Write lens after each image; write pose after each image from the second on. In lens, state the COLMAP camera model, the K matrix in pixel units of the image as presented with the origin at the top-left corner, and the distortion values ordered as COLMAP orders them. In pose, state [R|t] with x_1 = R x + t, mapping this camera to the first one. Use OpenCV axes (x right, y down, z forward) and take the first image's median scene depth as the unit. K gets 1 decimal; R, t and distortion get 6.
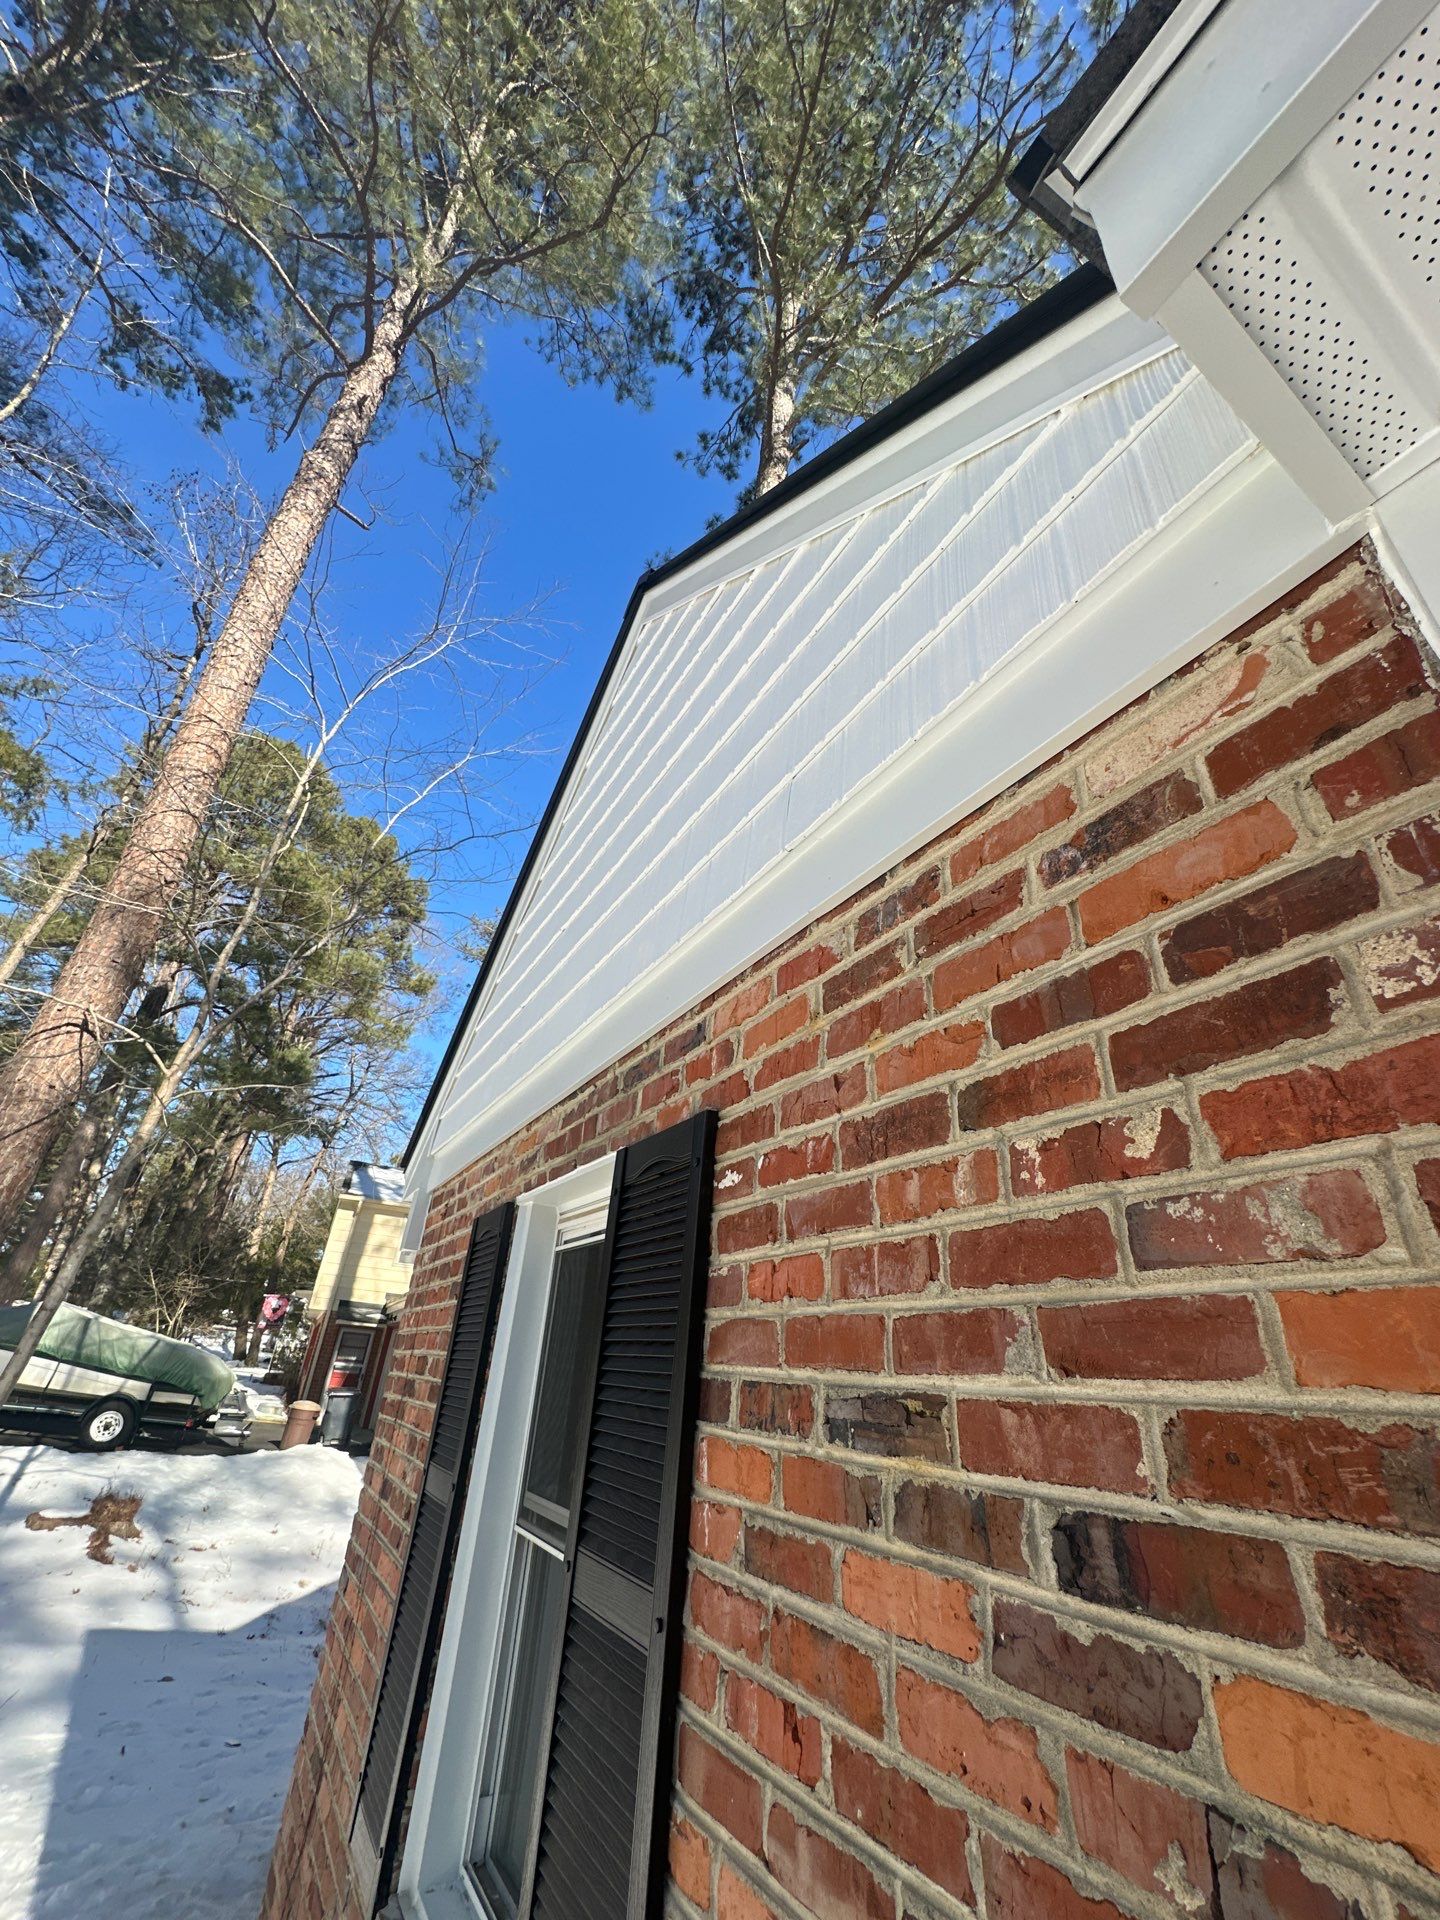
lens RADIAL K [[777.3, 0, 720.3], [0, 777.3, 959.9], [0, 0, 1]] dist [-0.000756, -0.000021]
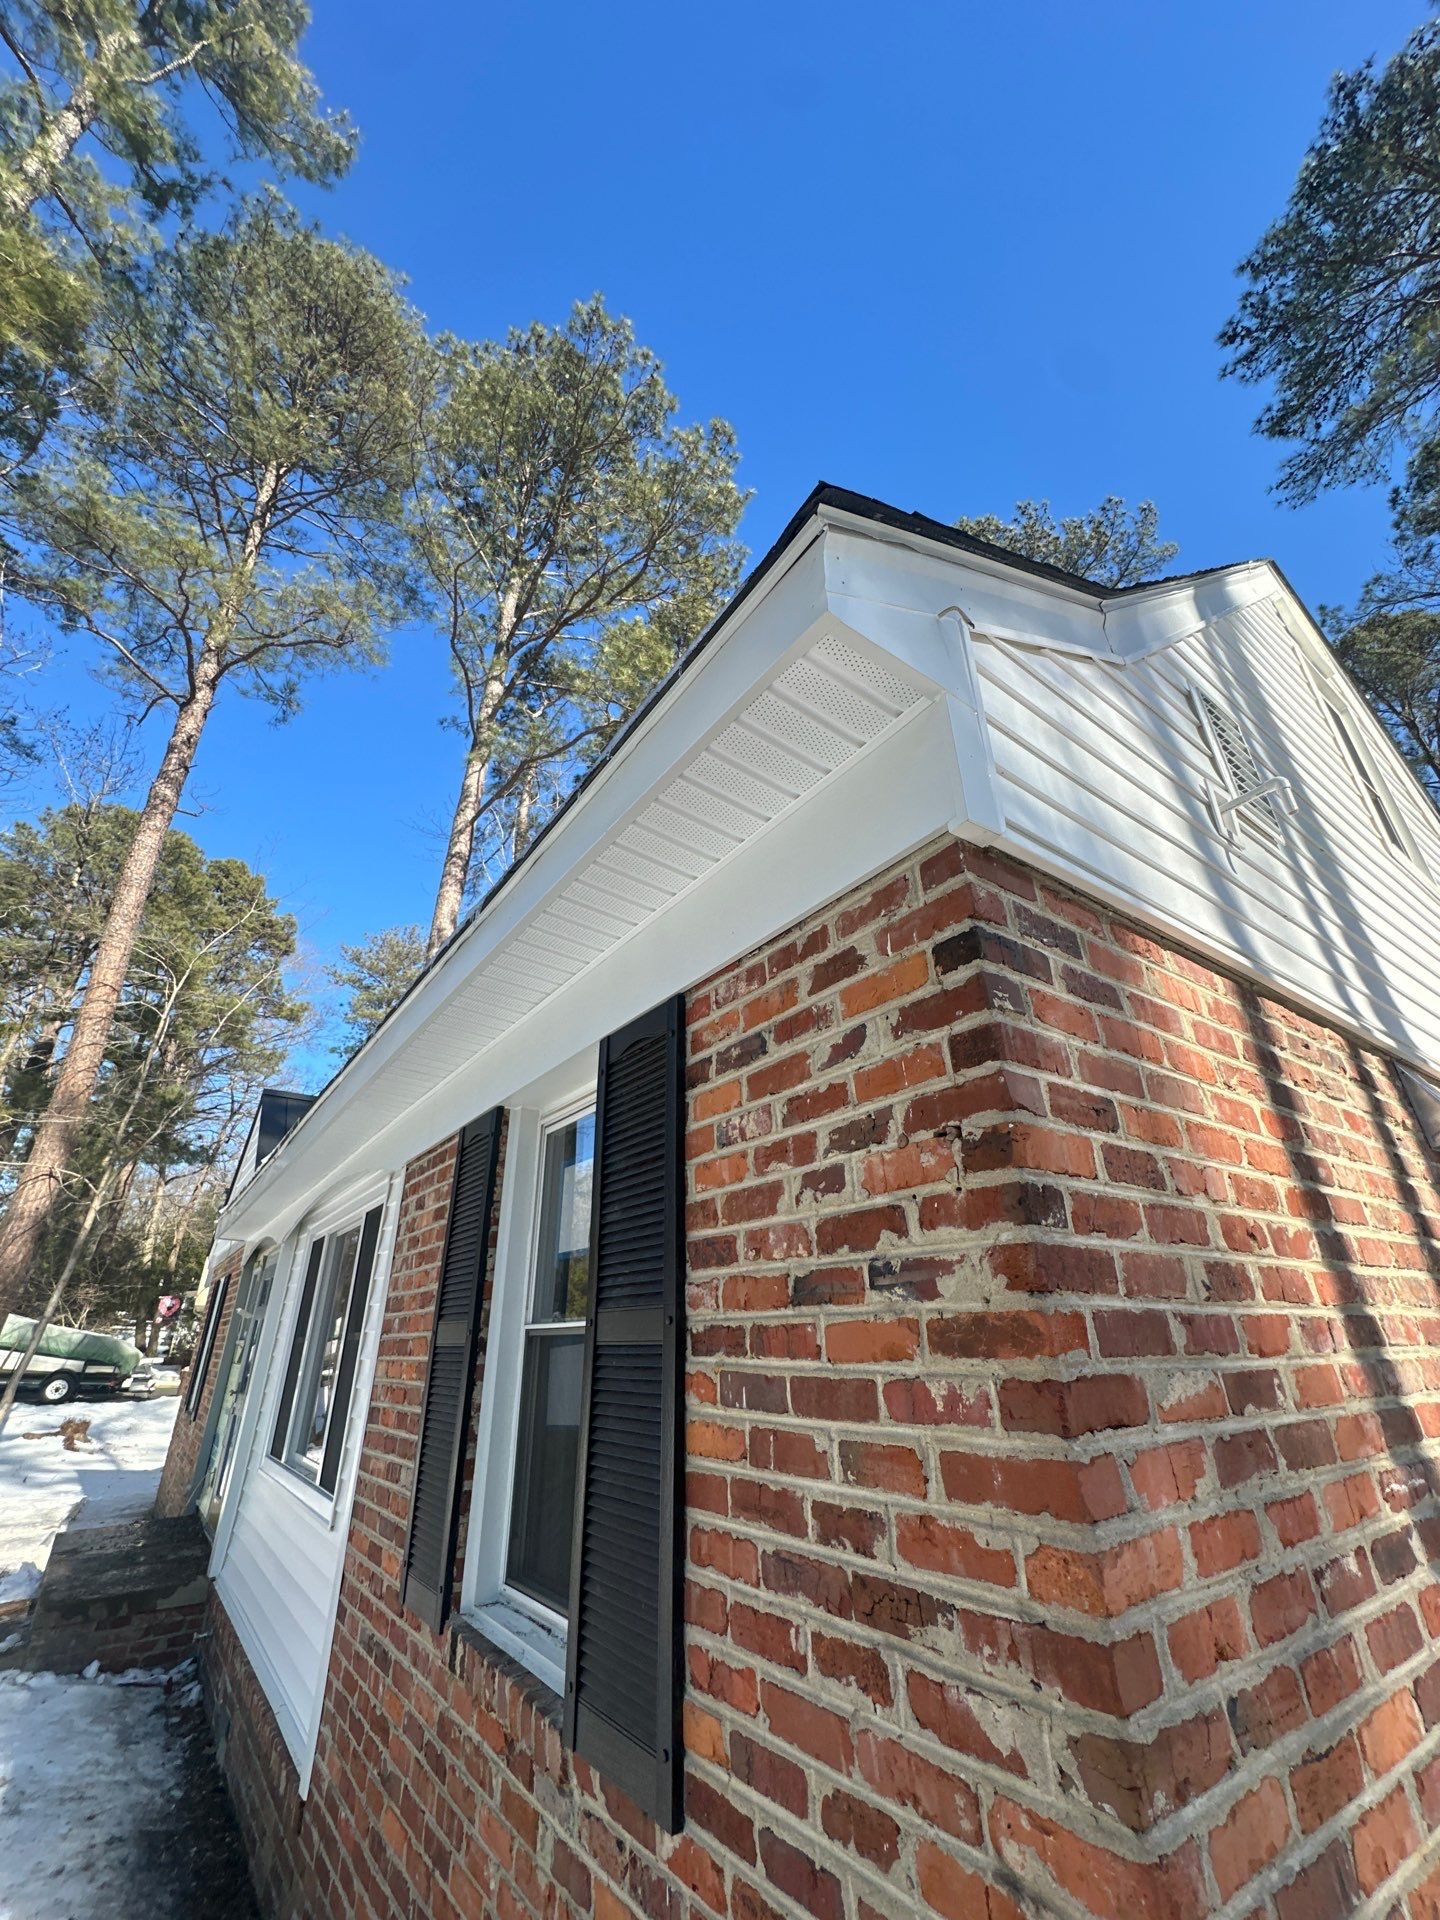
lens RADIAL K [[768.7, 0, 721.8], [0, 768.7, 962.1], [0, 0, 1]] dist [-0.001673, -0.000741]
pose [[0.992380, -0.033984, 0.118432, 4.114532], [0.028554, 0.998475, 0.047252, -3.128008], [-0.119857, -0.043510, 0.991837, -6.960334]]
